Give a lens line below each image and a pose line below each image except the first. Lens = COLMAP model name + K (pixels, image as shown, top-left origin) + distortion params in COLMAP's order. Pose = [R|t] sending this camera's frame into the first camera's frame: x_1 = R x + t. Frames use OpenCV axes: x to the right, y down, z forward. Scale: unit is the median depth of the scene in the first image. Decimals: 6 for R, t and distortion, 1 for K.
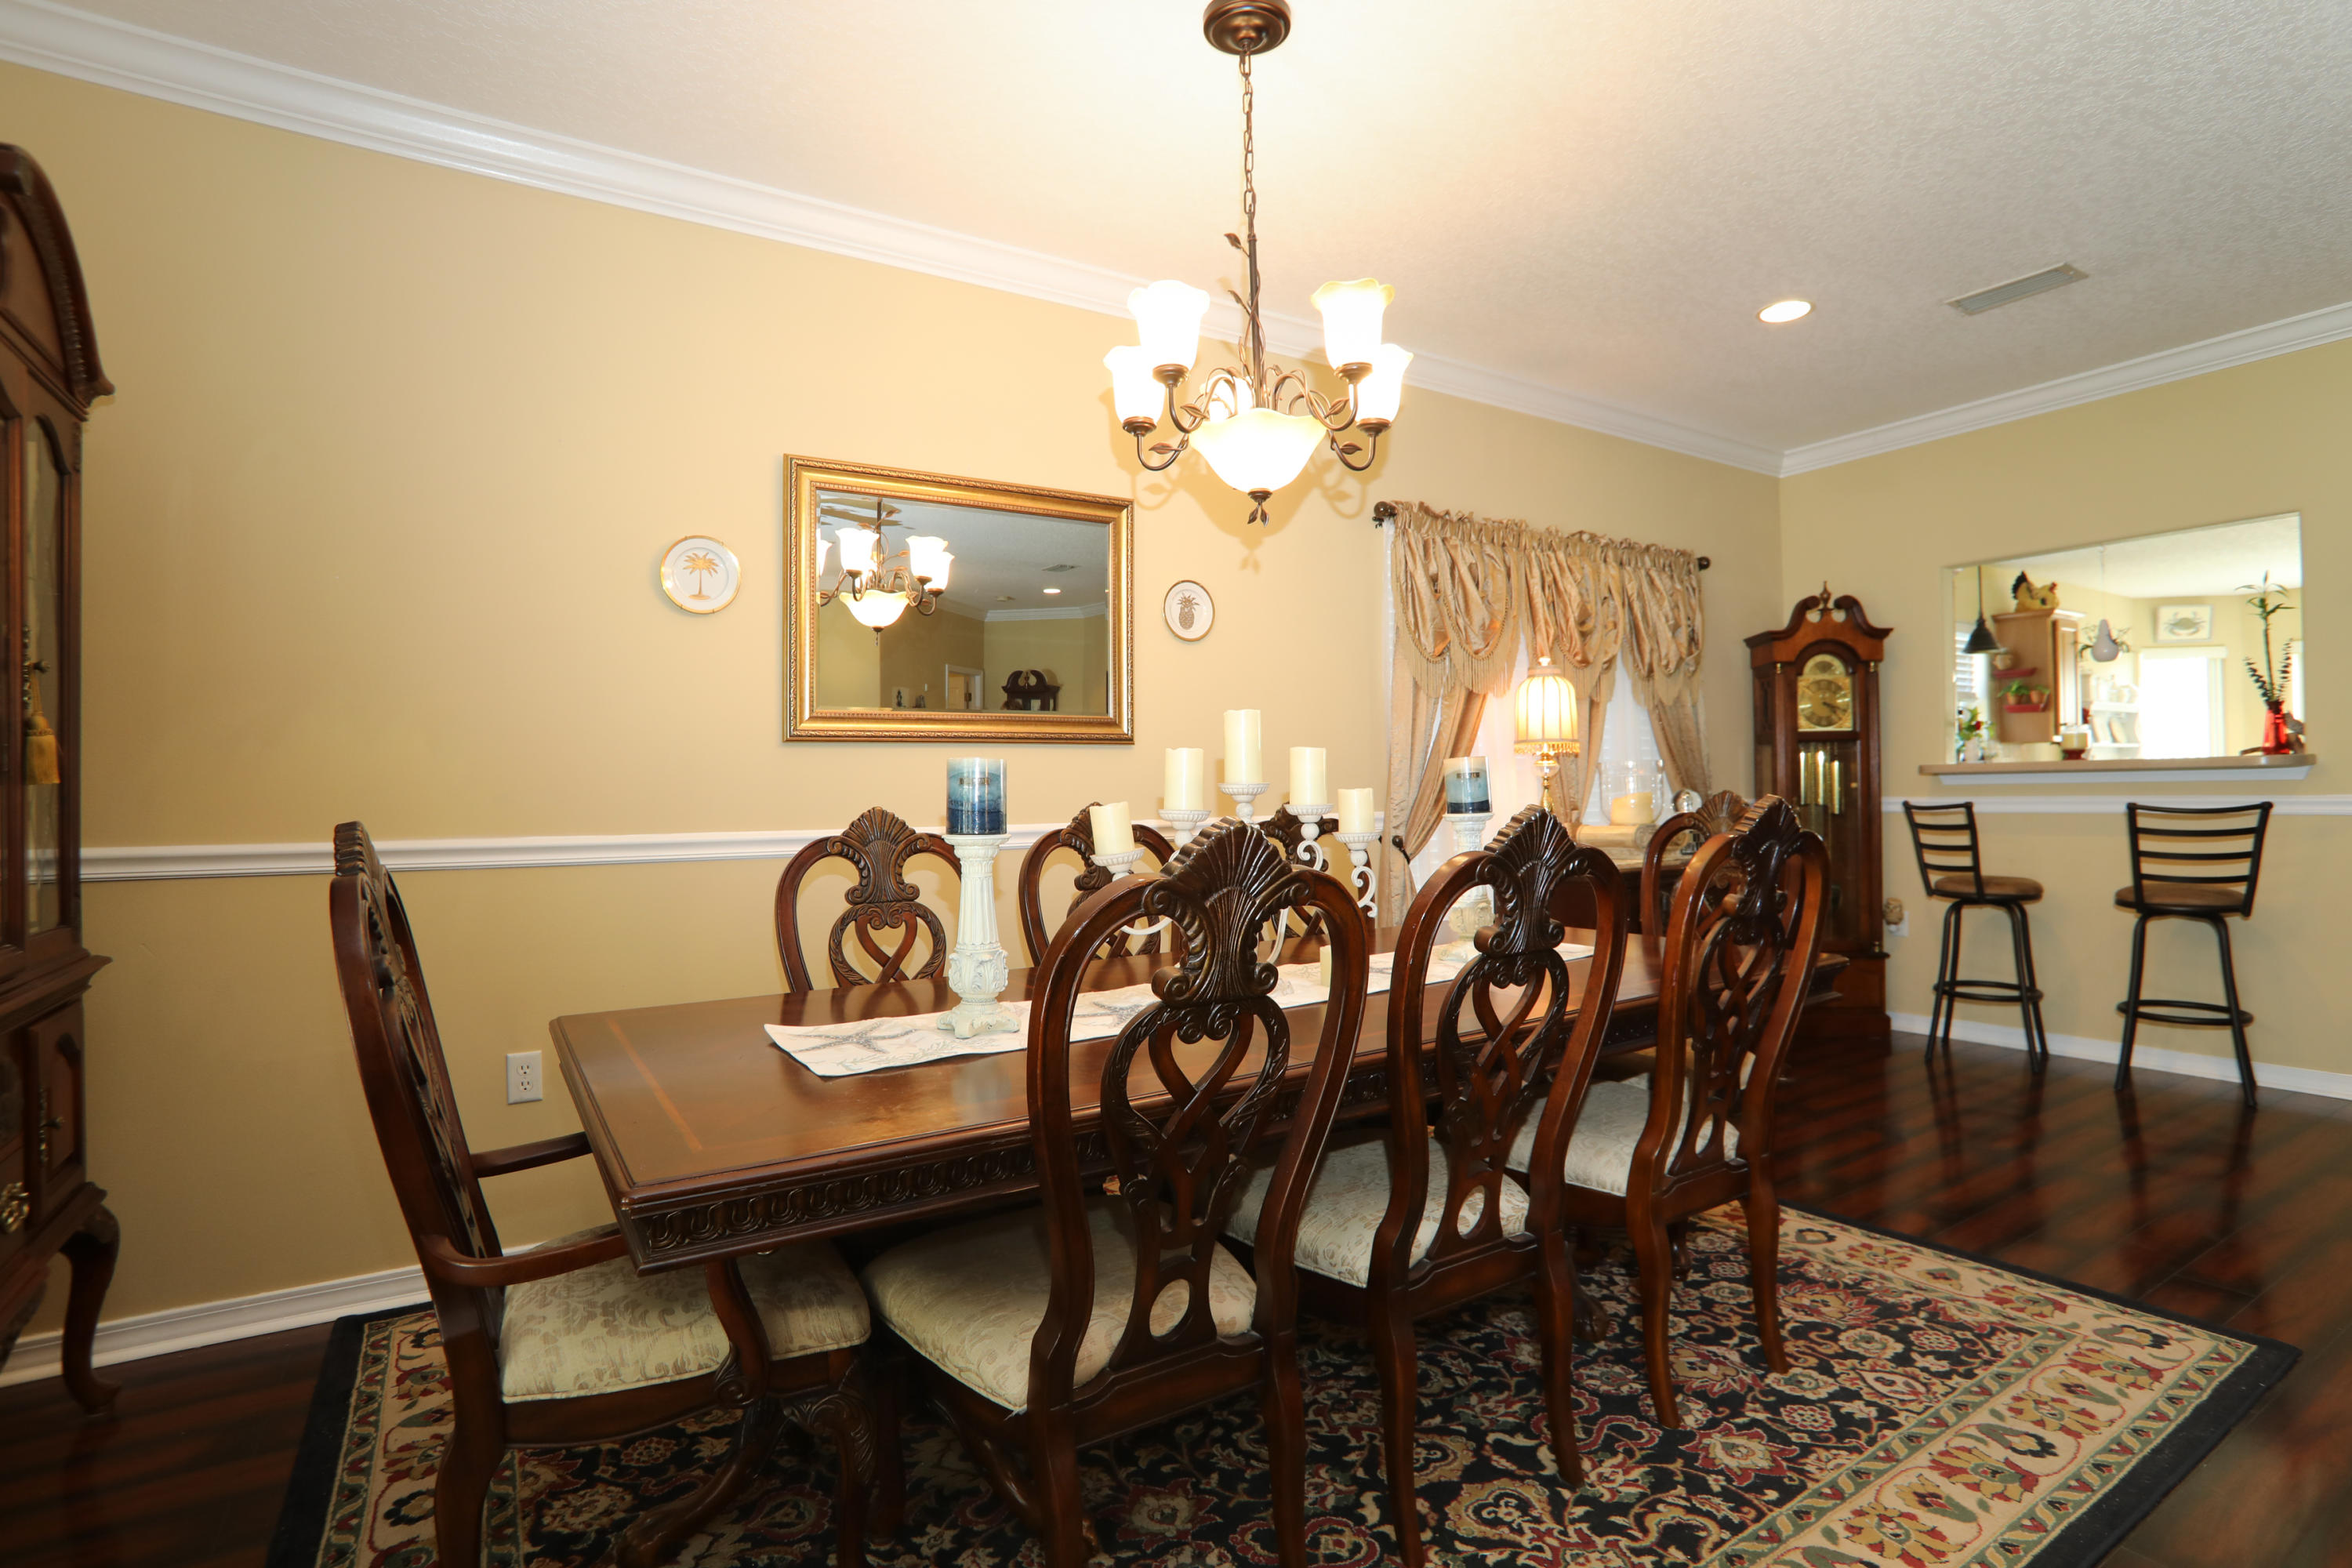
lens RADIAL K [[1154.8, 0, 1174.3], [0, 1154.8, 782.0], [0, 0, 1]] dist [-0.081462, 0.033635]
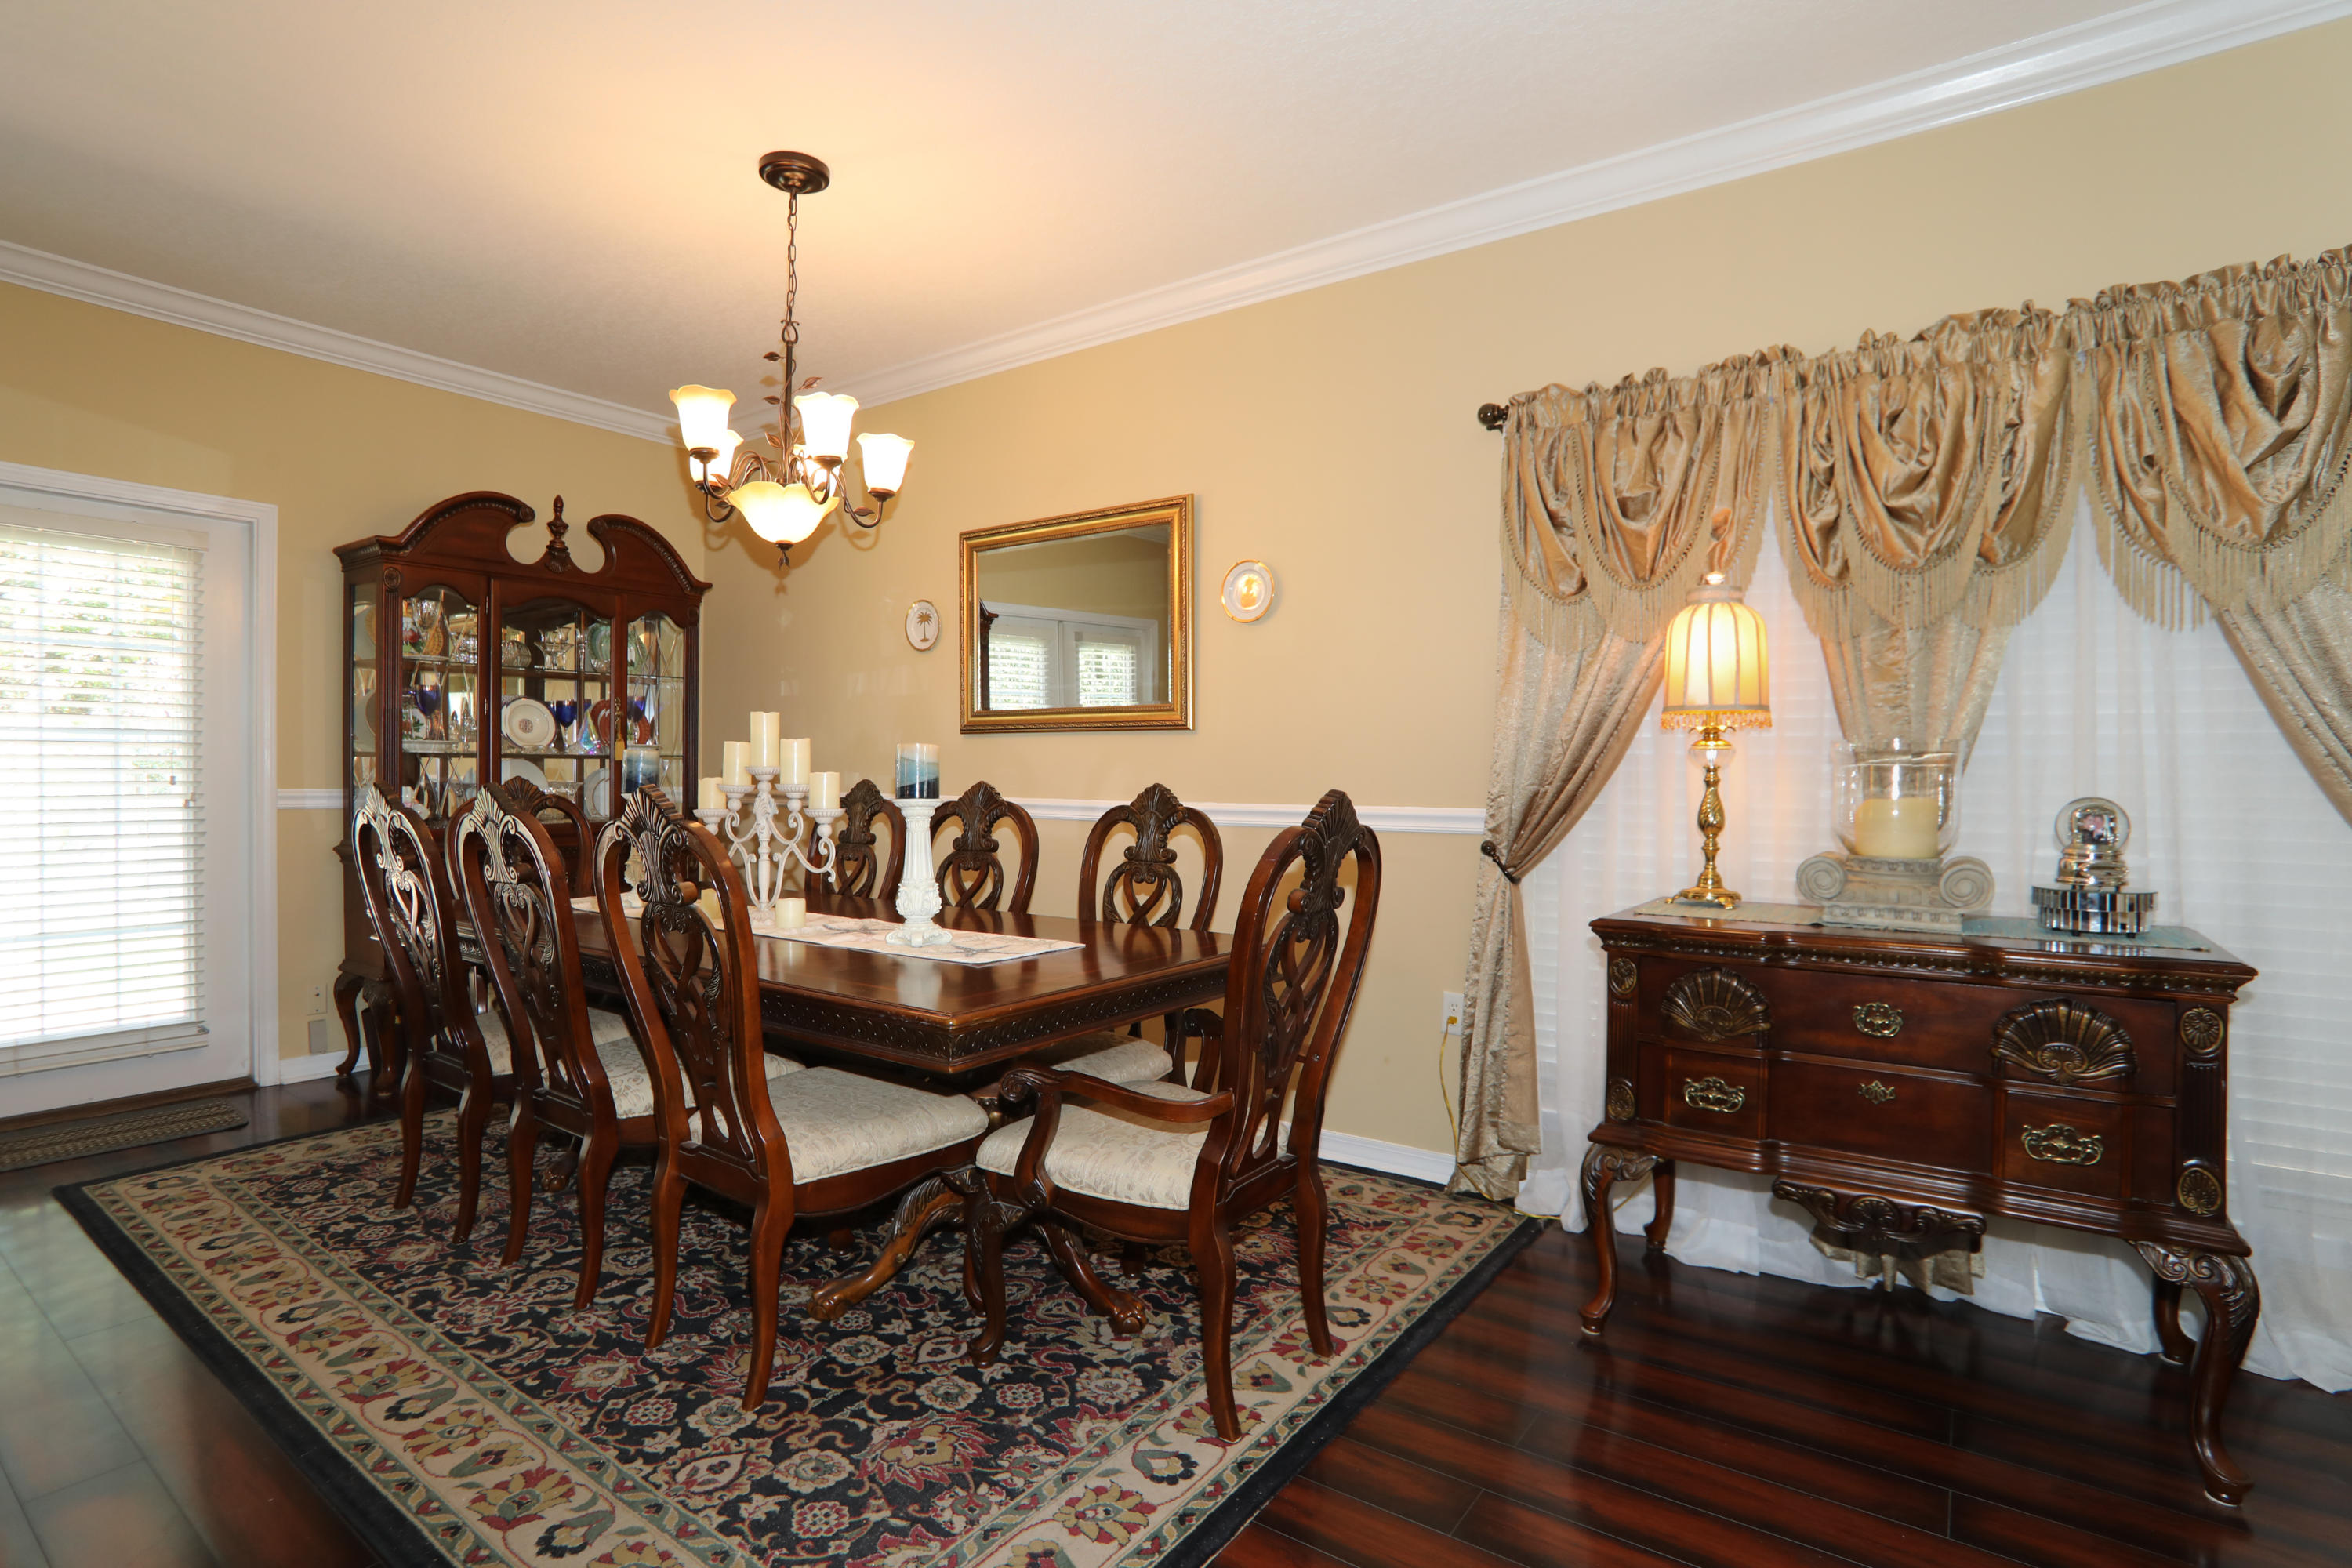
lens RADIAL K [[1154.8, 0, 1174.3], [0, 1154.8, 782.0], [0, 0, 1]] dist [-0.081462, 0.033635]
pose [[0.376461, 0.025815, -0.926073, 1.555535], [-0.013589, 0.999658, 0.022342, -0.016568], [0.926333, 0.004173, 0.376683, 0.992962]]
